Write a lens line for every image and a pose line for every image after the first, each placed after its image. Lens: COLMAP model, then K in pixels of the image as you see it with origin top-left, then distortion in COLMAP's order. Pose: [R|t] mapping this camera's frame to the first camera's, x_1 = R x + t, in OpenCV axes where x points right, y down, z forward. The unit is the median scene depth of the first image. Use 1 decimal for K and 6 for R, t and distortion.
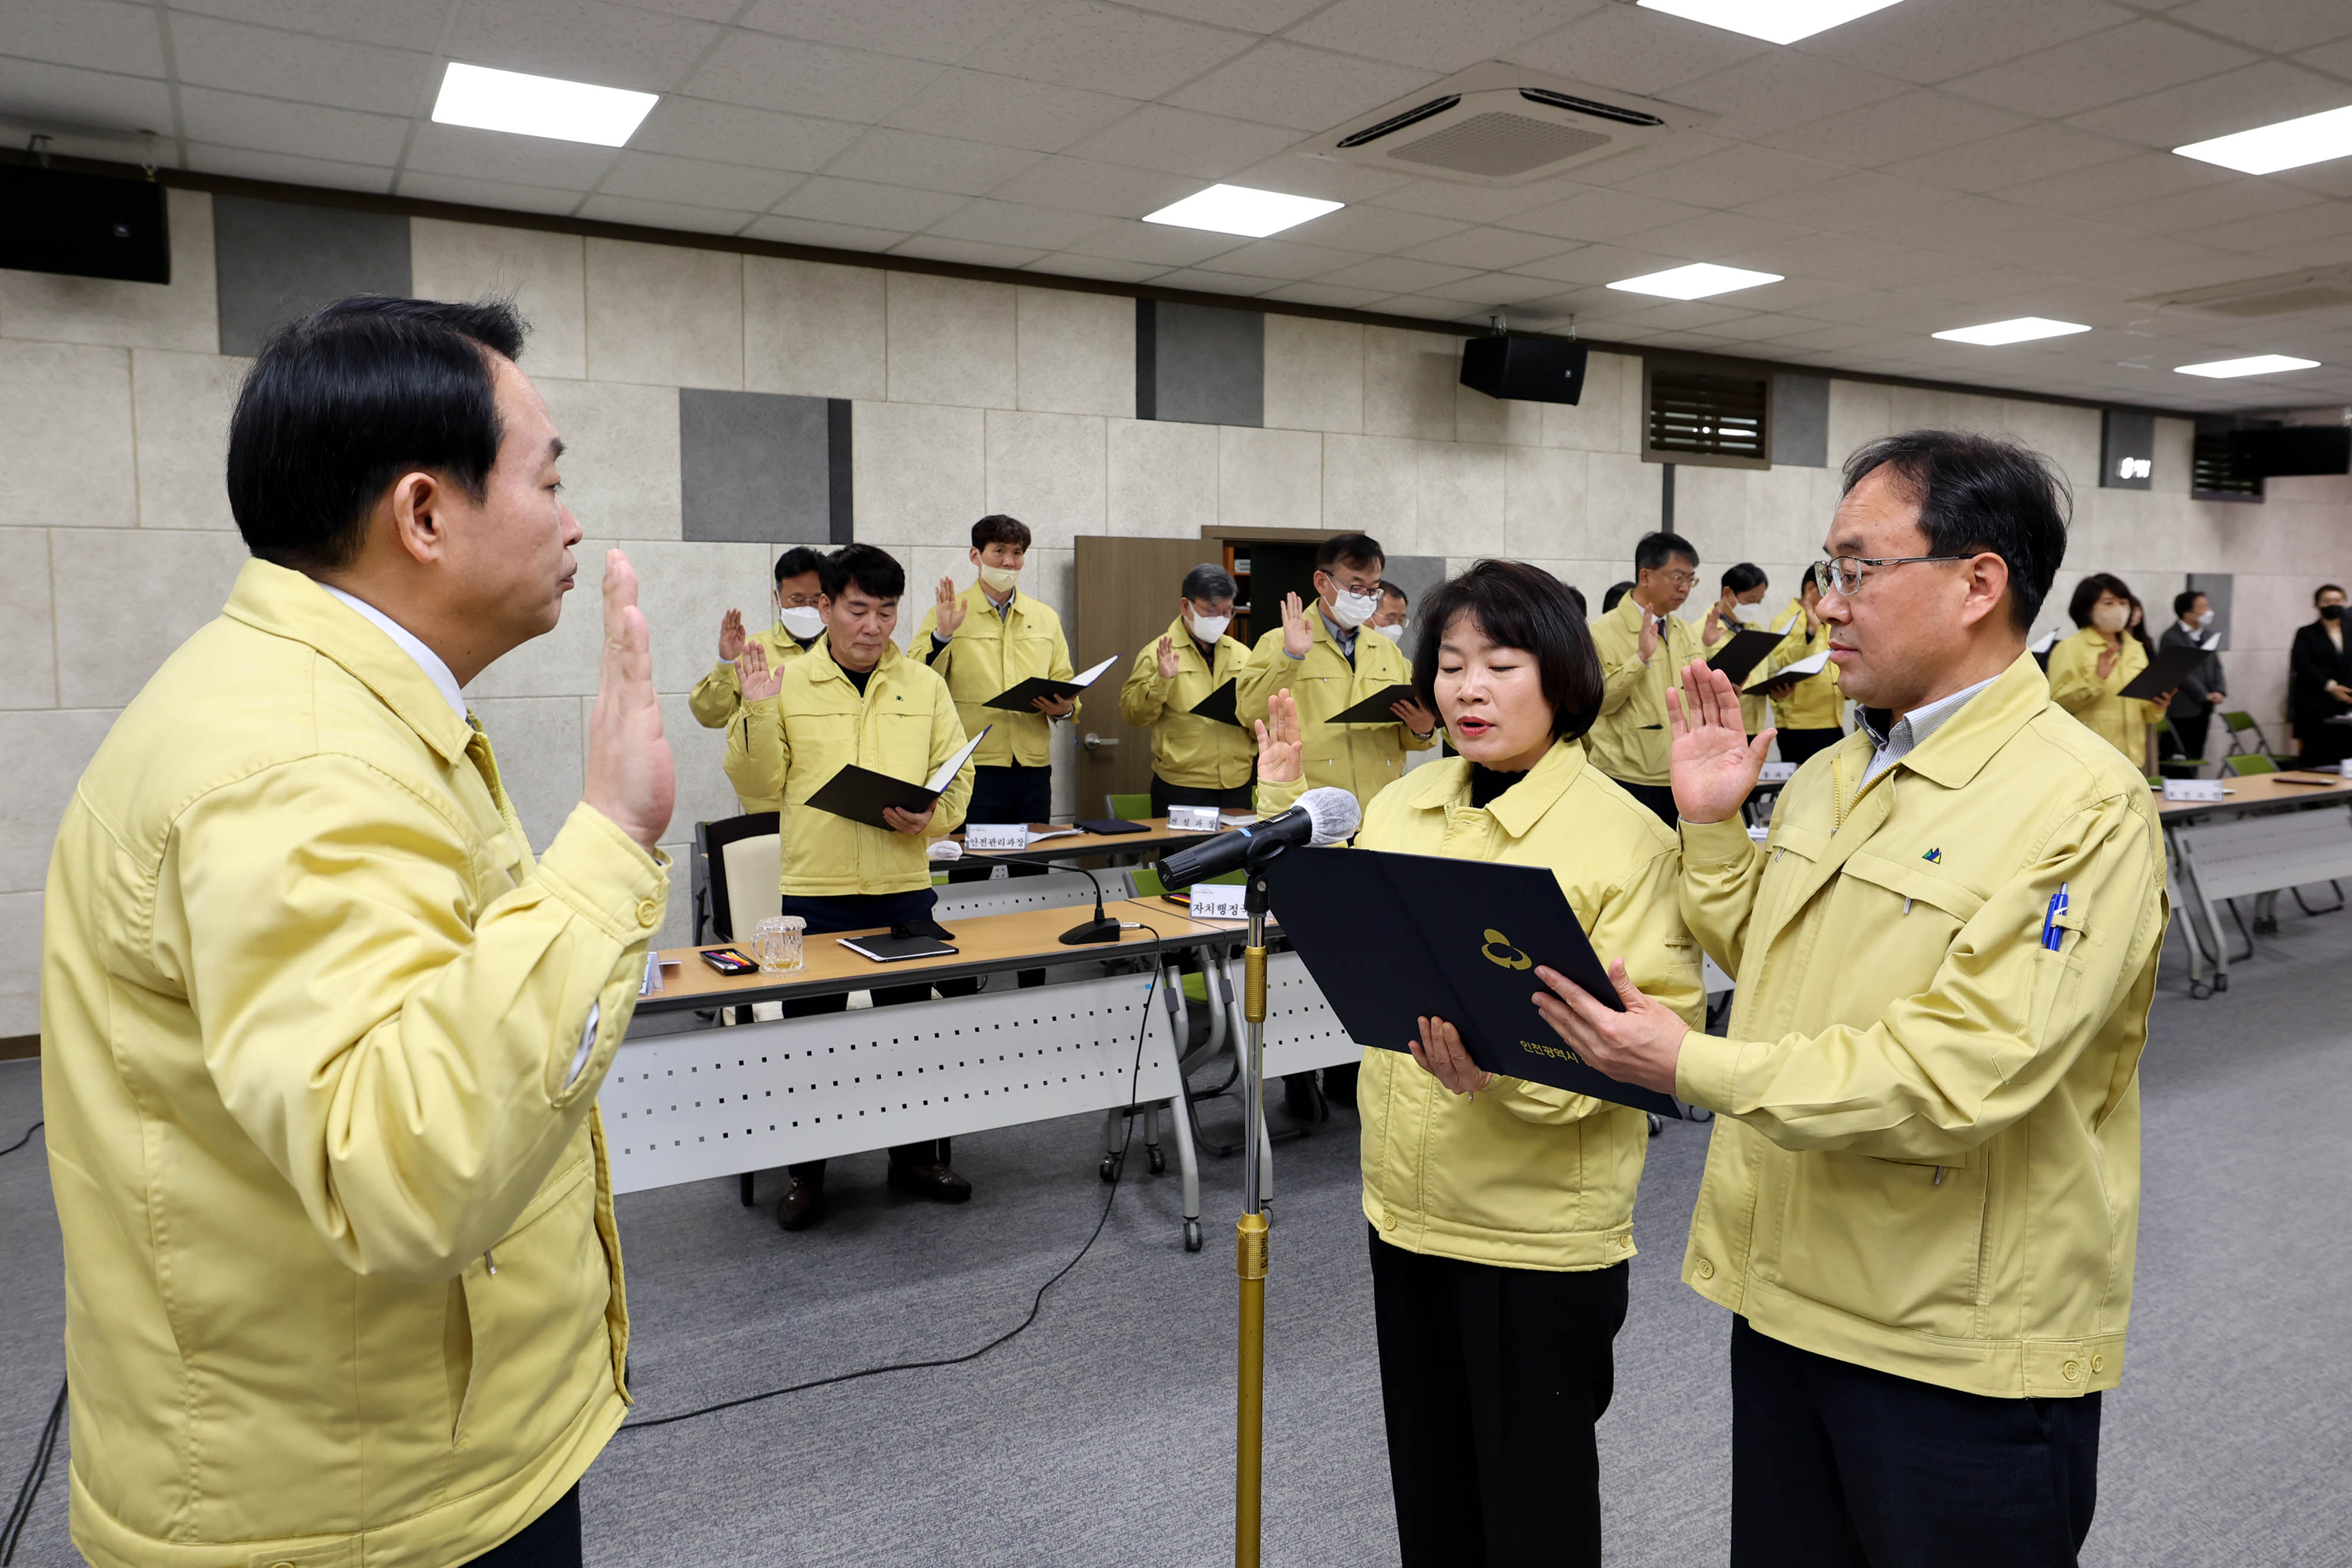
lens RADIAL K [[1529.5, 0, 1142.6], [0, 1529.5, 707.2], [0, 0, 1]] dist [-0.005711, 0.005943]
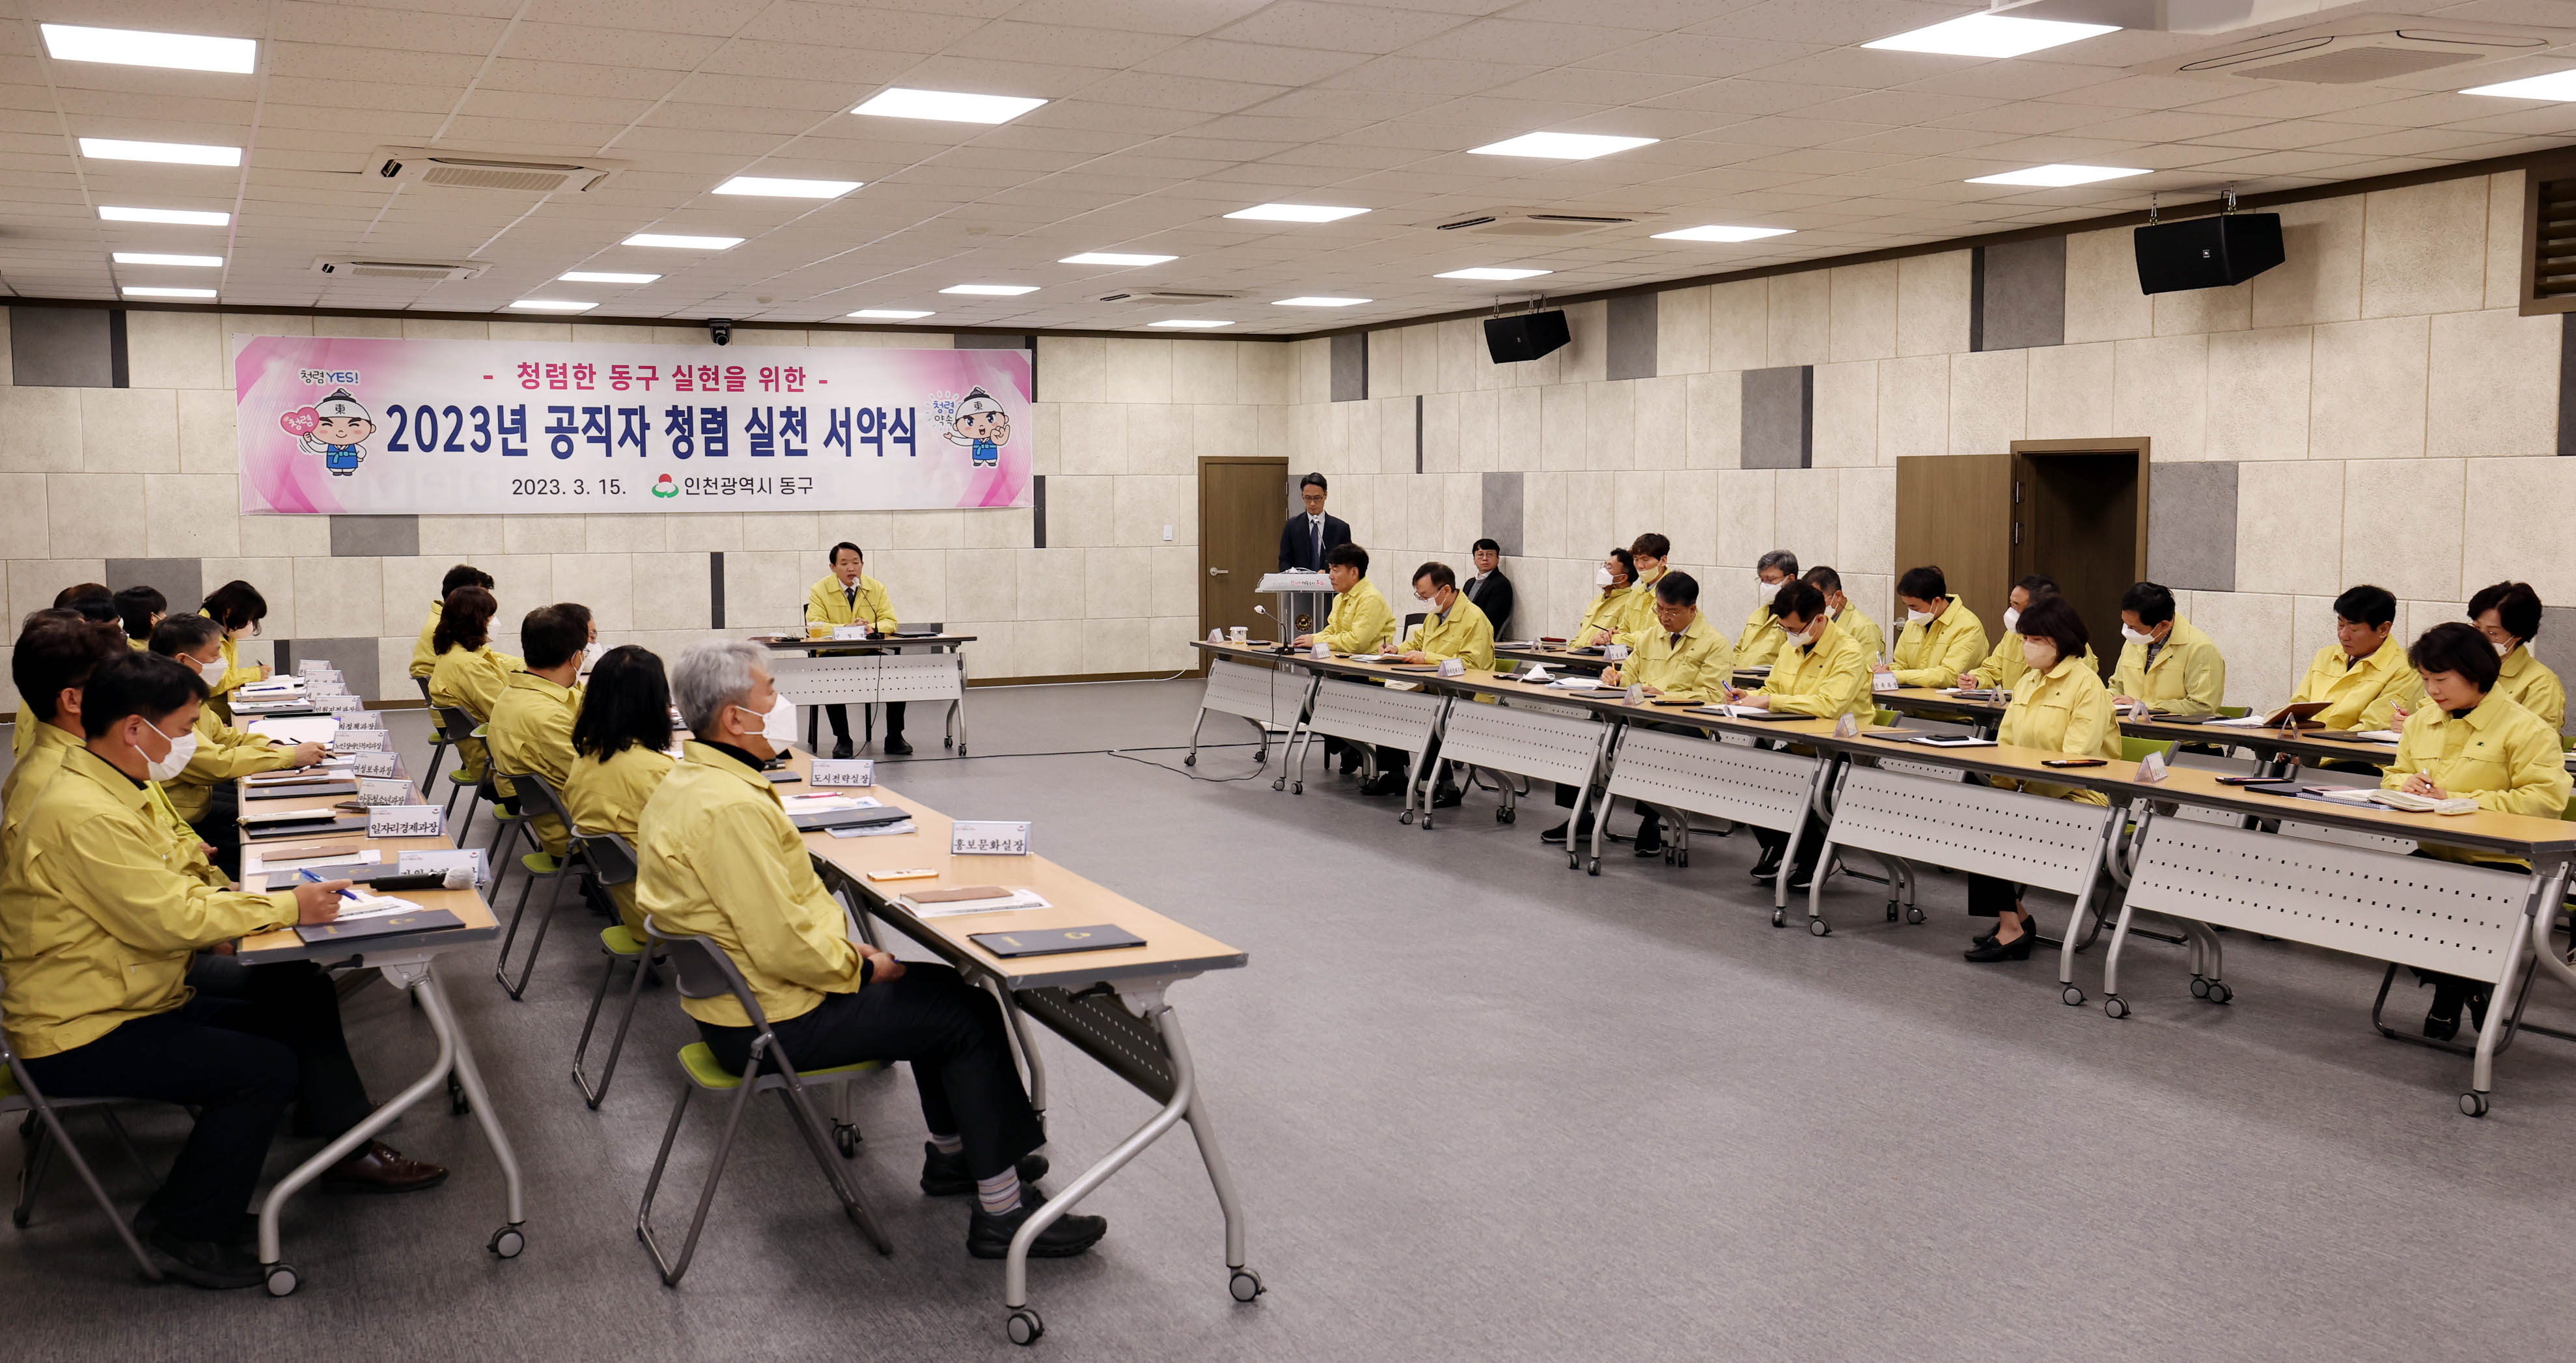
lens RADIAL K [[2329.7, 0, 1288.0], [0, 2329.7, 681.5], [0, 0, 1]] dist [0.035570, 0.010706]
pose [[-0.082455, 0.083044, -0.993129, 1.950406], [-0.059726, 0.994319, 0.088102, -0.070253], [0.994803, 0.066580, -0.077027, 0.685971]]
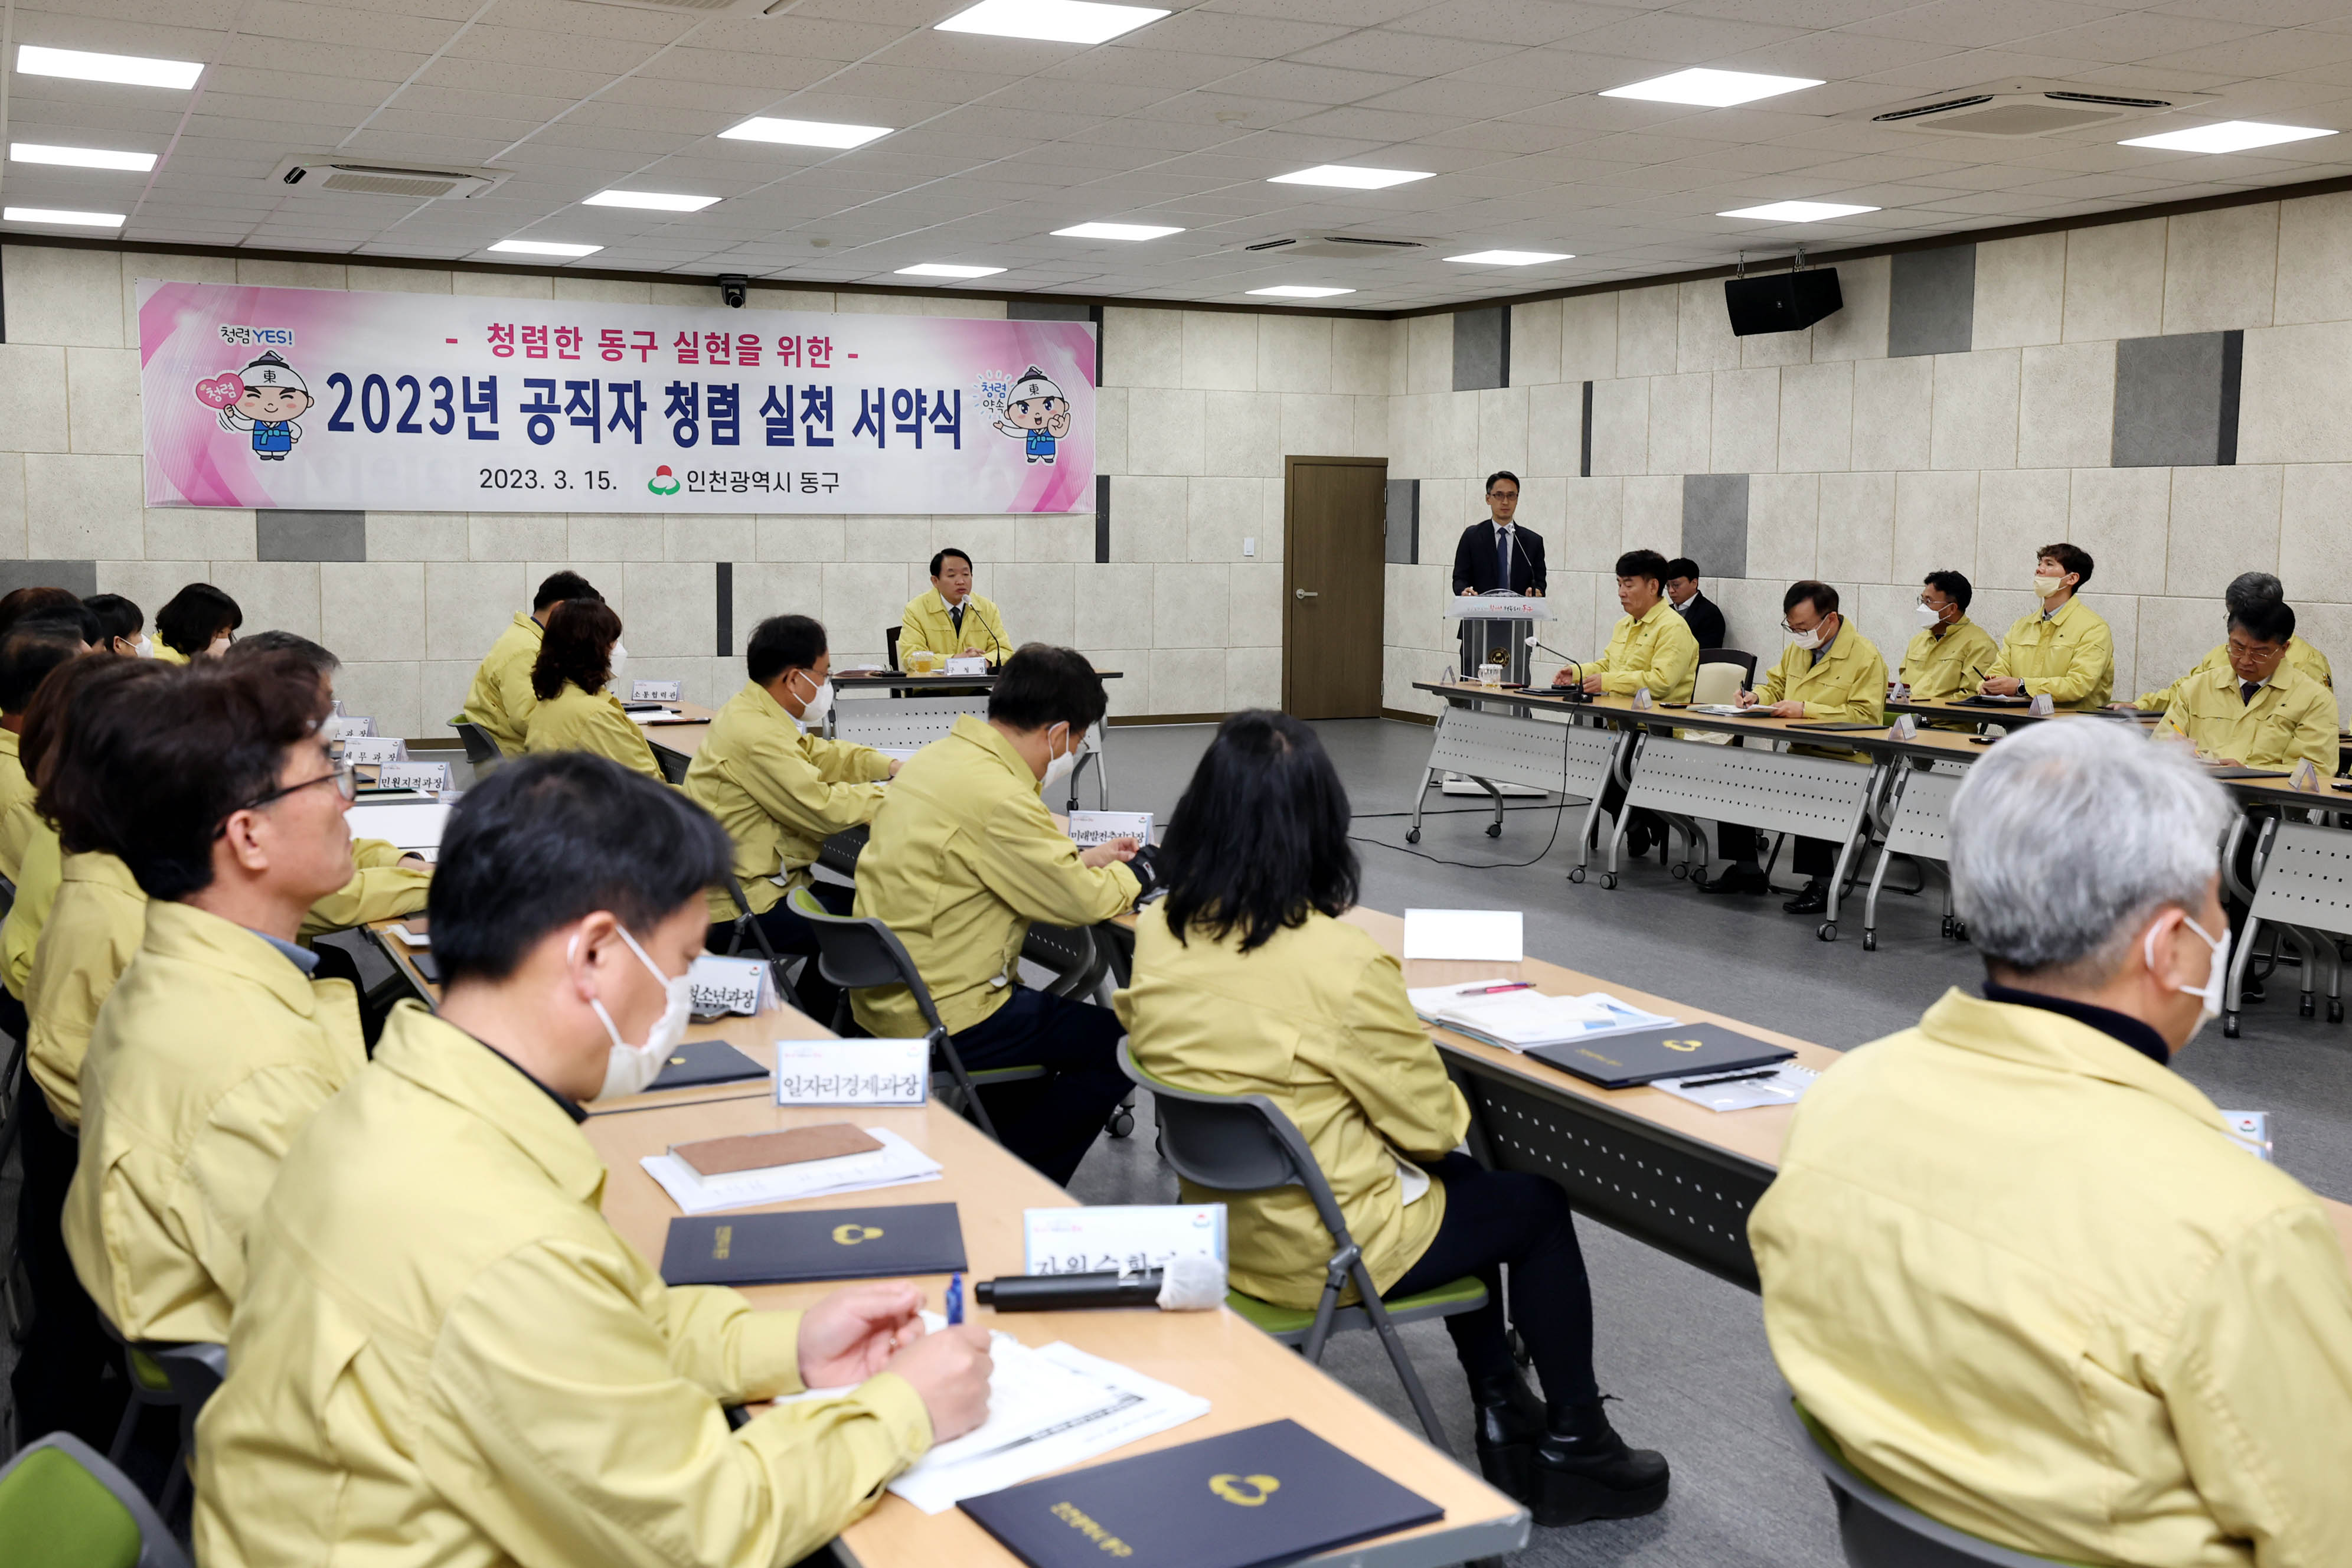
lens RADIAL K [[2358.8, 0, 1186.5], [0, 2358.8, 756.8], [0, 0, 1]] dist [0.036646, 0.018476]
pose [[-0.055500, 0.101980, -0.993237, 1.505488], [-0.072355, 0.991744, 0.105870, -0.025798], [0.995834, 0.077741, -0.047663, 0.352664]]
